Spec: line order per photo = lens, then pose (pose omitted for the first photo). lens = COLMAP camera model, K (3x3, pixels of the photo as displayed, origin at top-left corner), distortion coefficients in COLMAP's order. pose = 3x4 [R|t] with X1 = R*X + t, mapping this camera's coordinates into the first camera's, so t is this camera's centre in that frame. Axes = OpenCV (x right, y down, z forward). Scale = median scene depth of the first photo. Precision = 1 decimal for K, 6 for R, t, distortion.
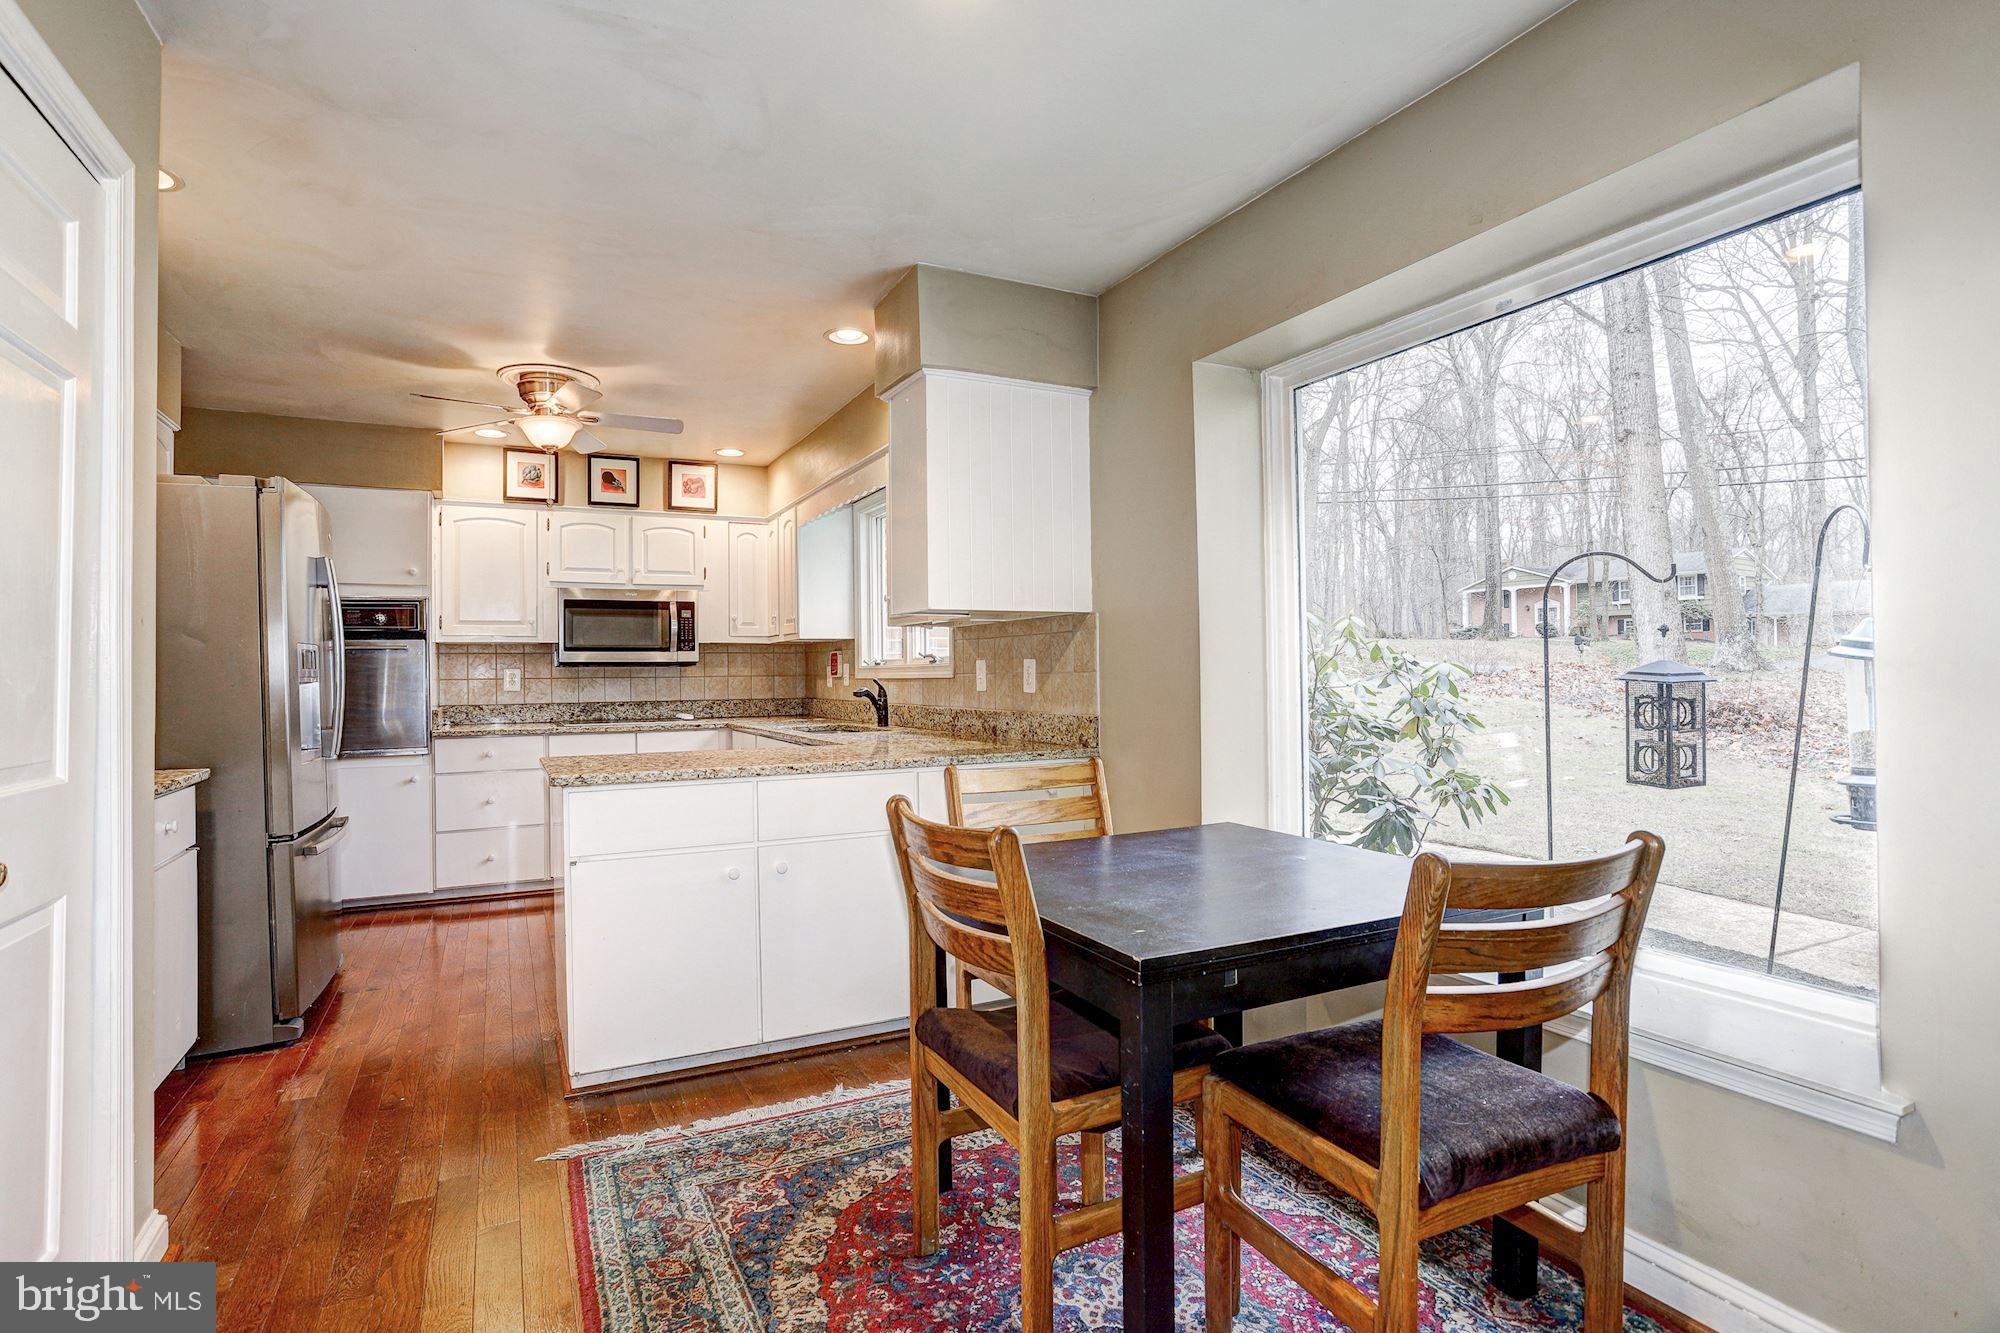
lens RADIAL K [[980.1, 0, 981.7], [0, 980.1, 664.7], [0, 0, 1]] dist [-0.069127, 0.036174]
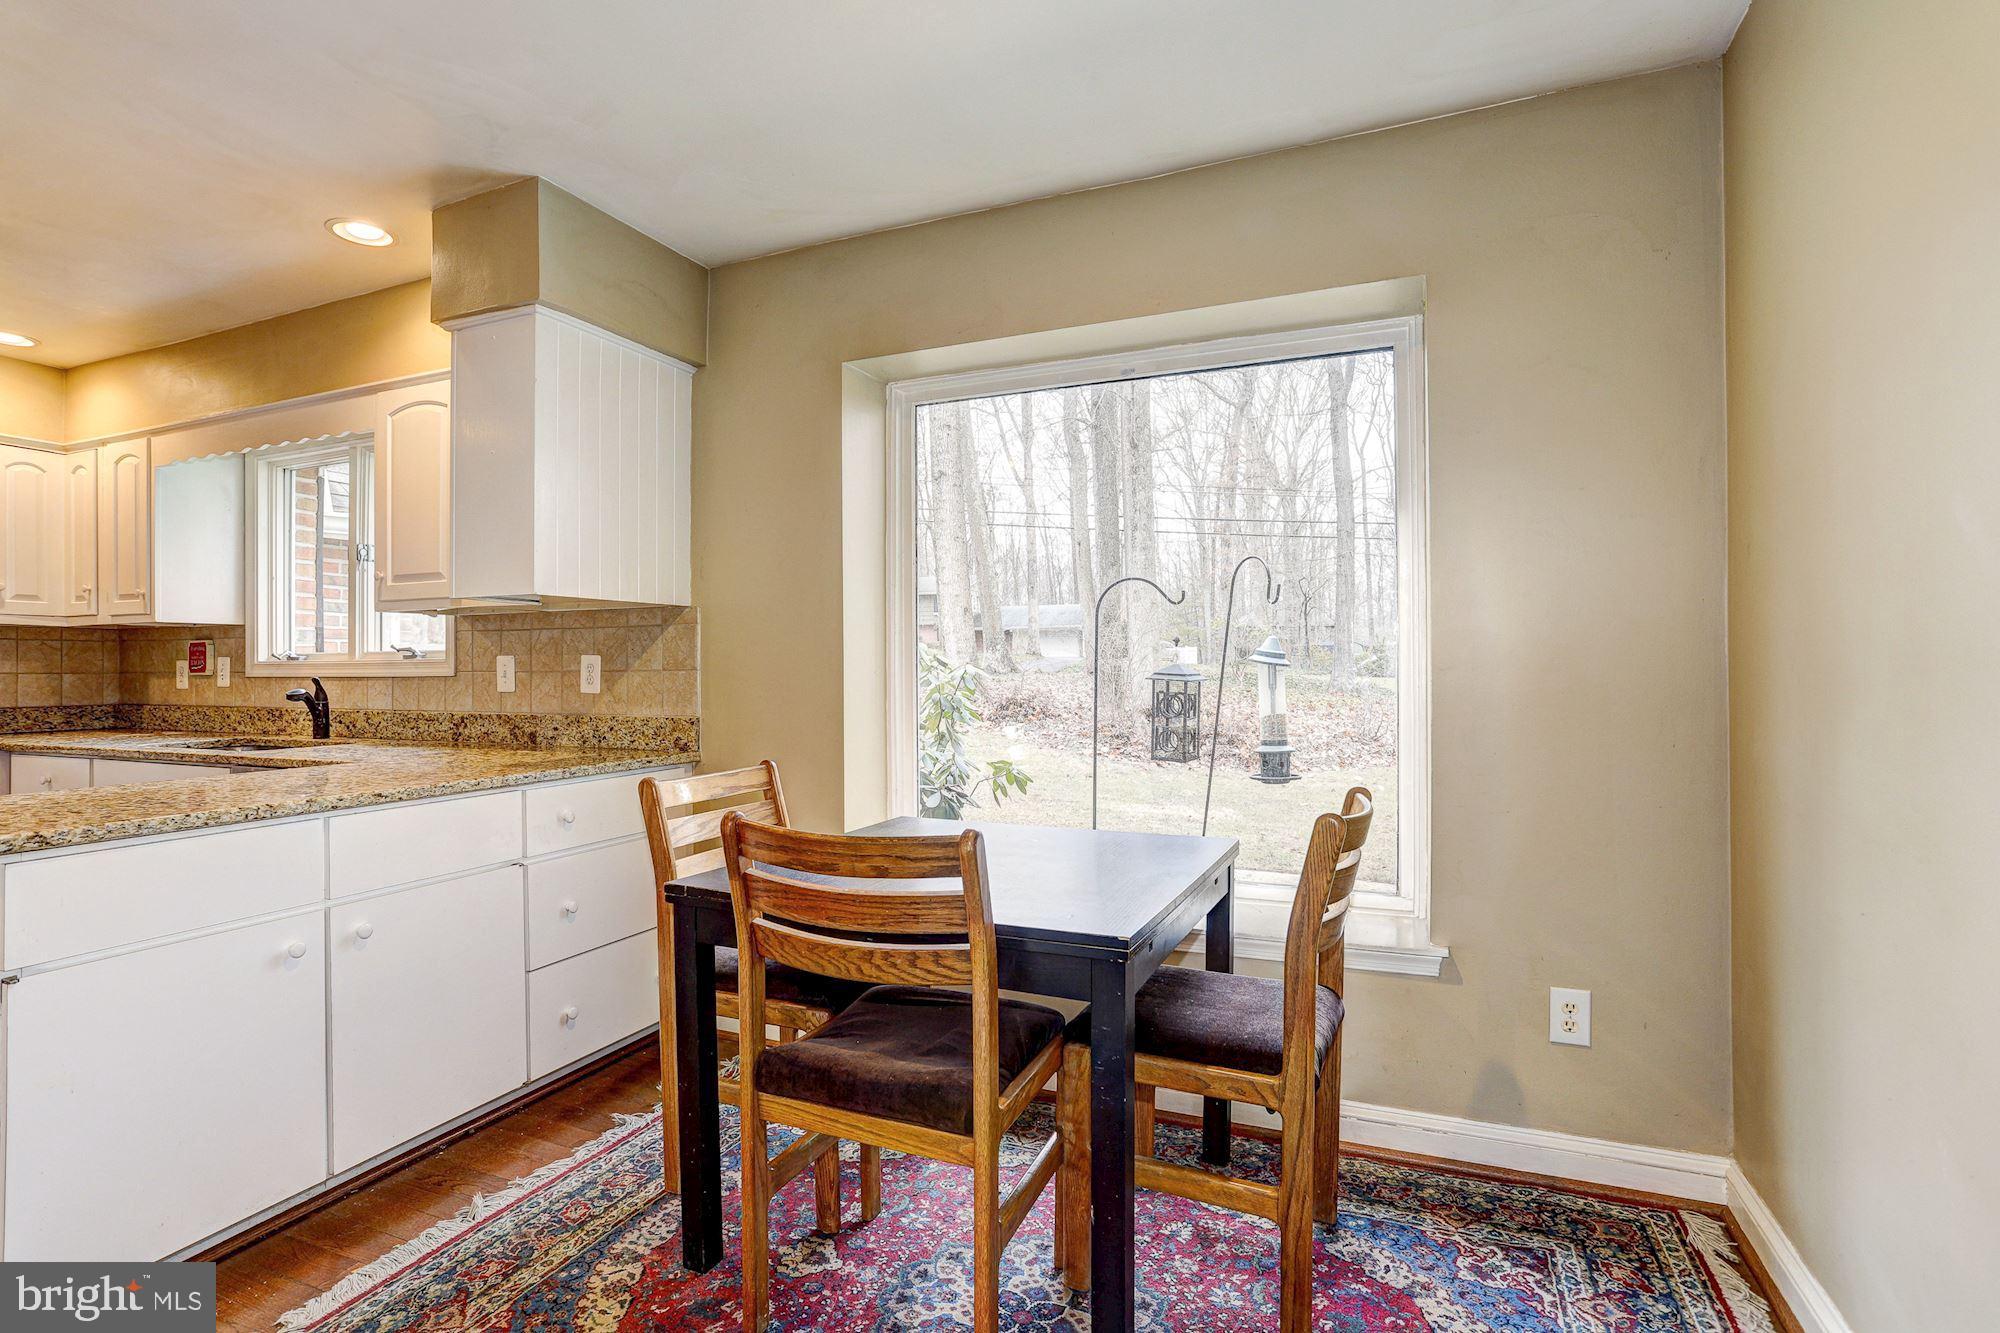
lens RADIAL K [[971.8, 0, 990.5], [0, 971.8, 662.1], [0, 0, 1]] dist [-0.053893, 0.029115]
pose [[0.766226, 0.011385, 0.642470, -0.164780], [-0.009606, 0.999934, -0.006264, 0.001721], [-0.642500, -0.001372, 0.766285, 0.071644]]
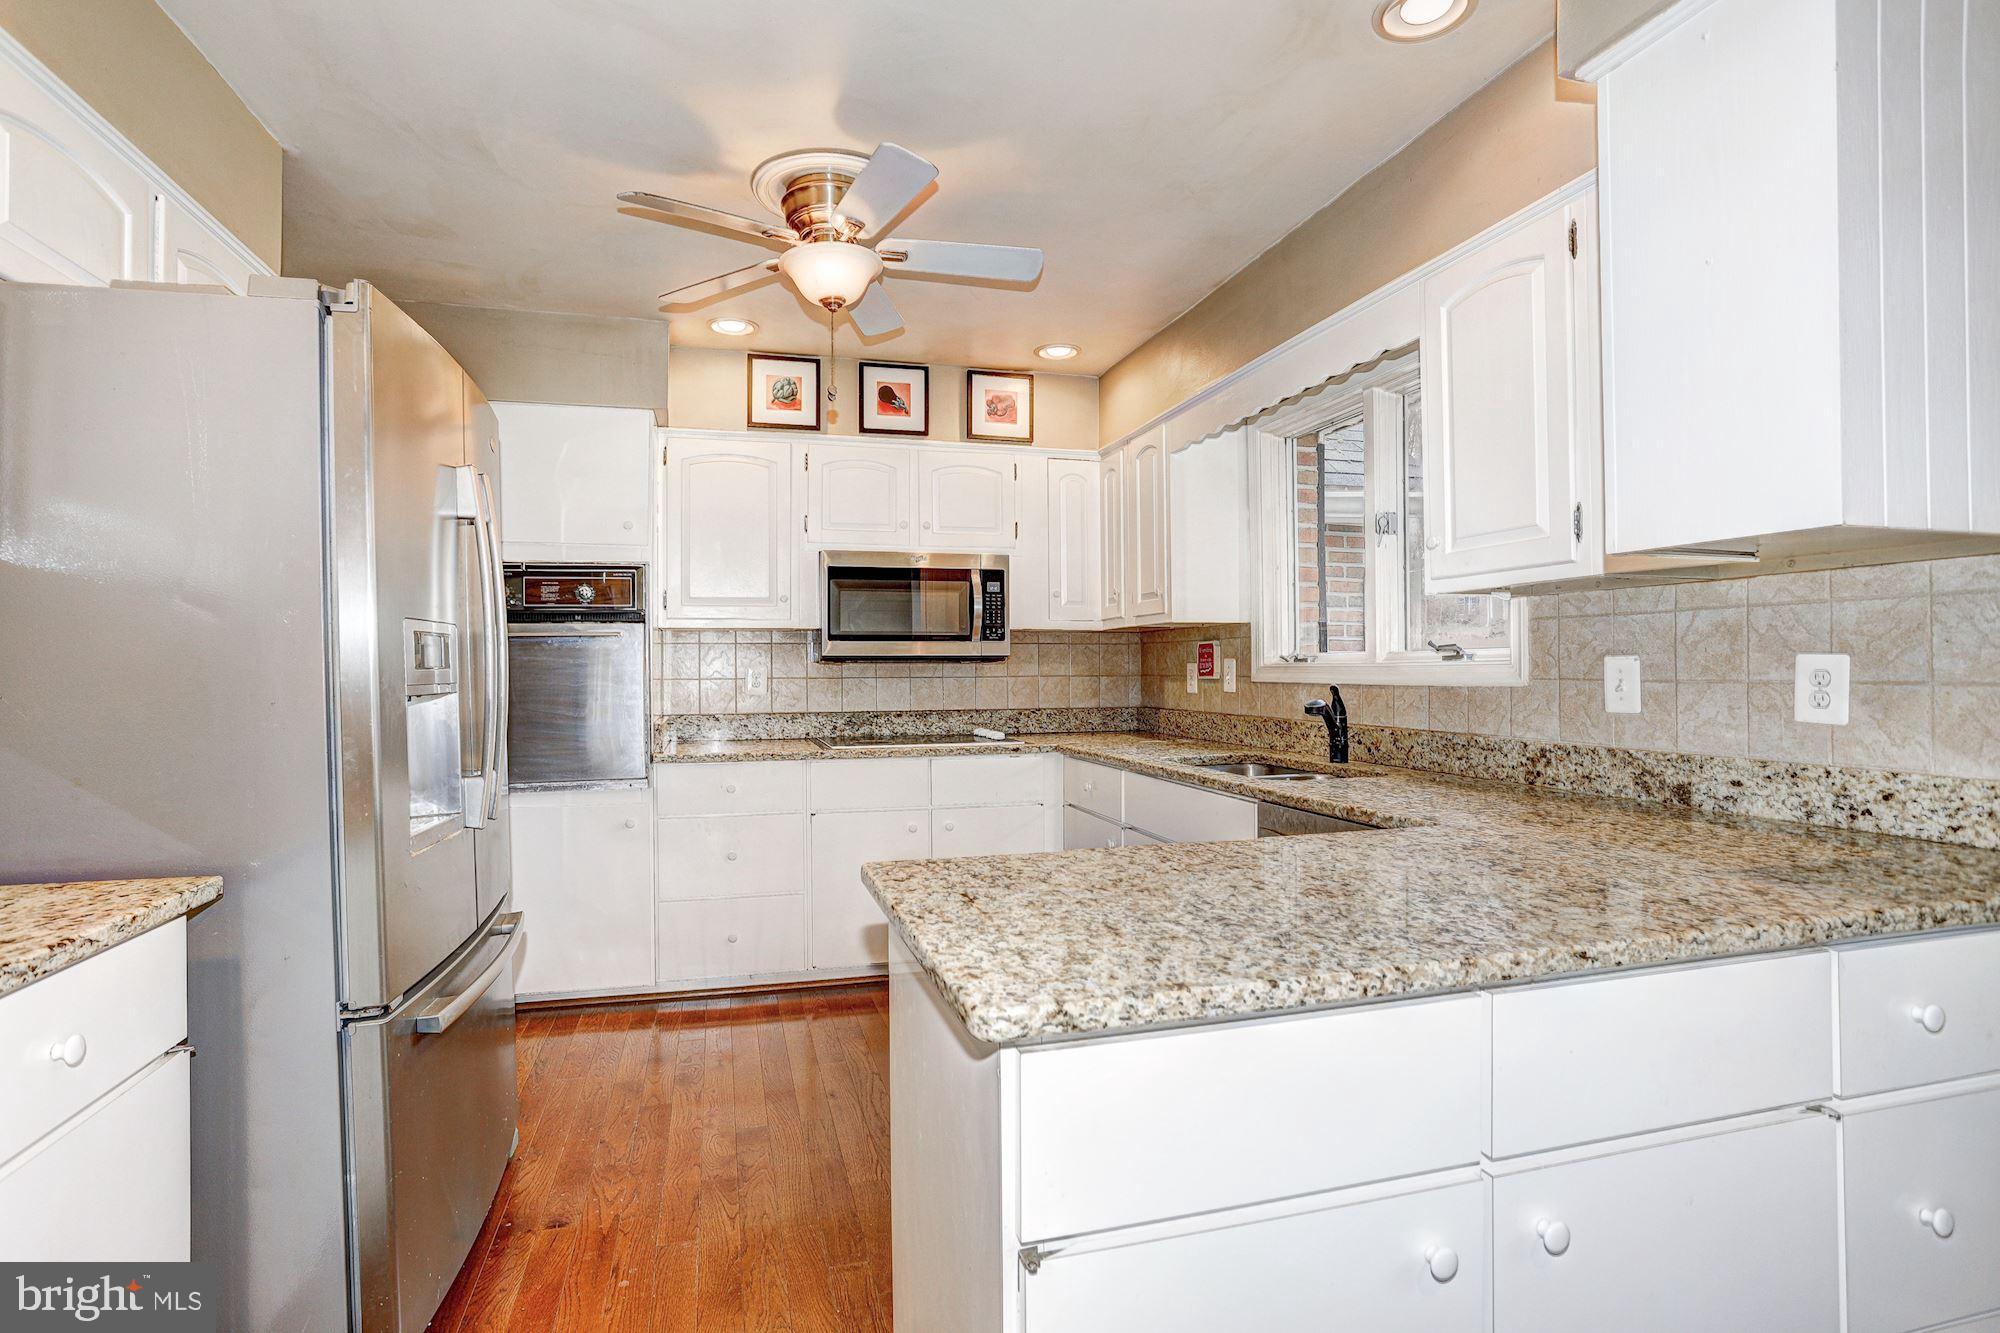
lens RADIAL K [[980.1, 0, 981.7], [0, 980.1, 664.7], [0, 0, 1]] dist [-0.069127, 0.036174]
pose [[0.980288, 0.004130, -0.197528, -0.183229], [-0.002839, 0.999973, 0.006820, -0.001489], [0.197551, -0.006125, 0.980273, 0.328204]]
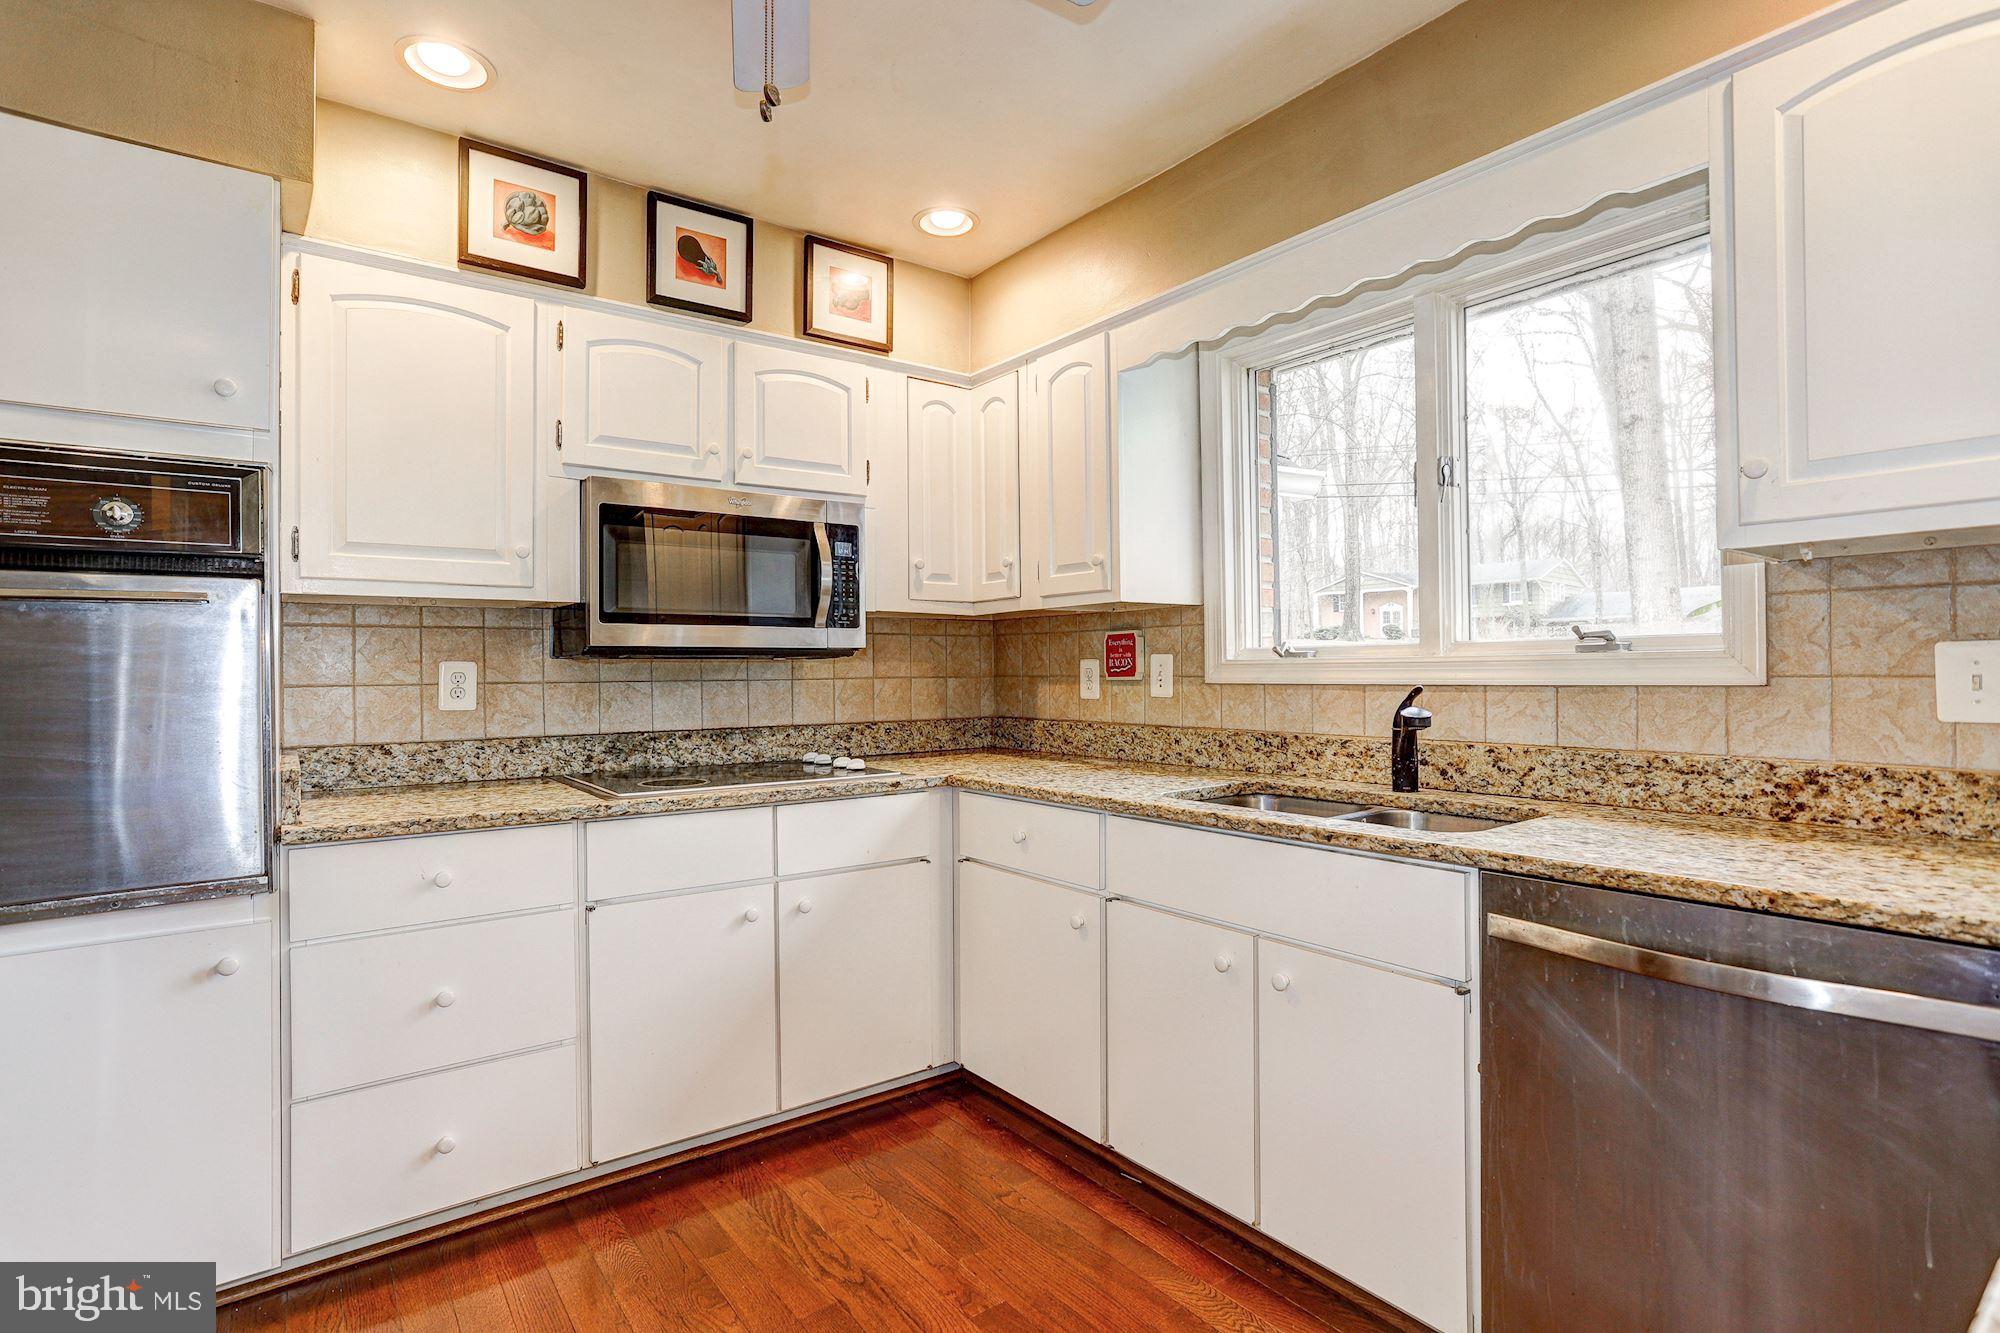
lens RADIAL K [[965.0, 0, 983.9], [0, 965.0, 662.5], [0, 0, 1]] dist [-0.054491, 0.030384]
pose [[0.984554, 0.004096, 0.175034, -0.338486], [-0.003943, 0.999991, -0.001218, 0.004460], [-0.175037, 0.000508, 0.984562, 0.546942]]
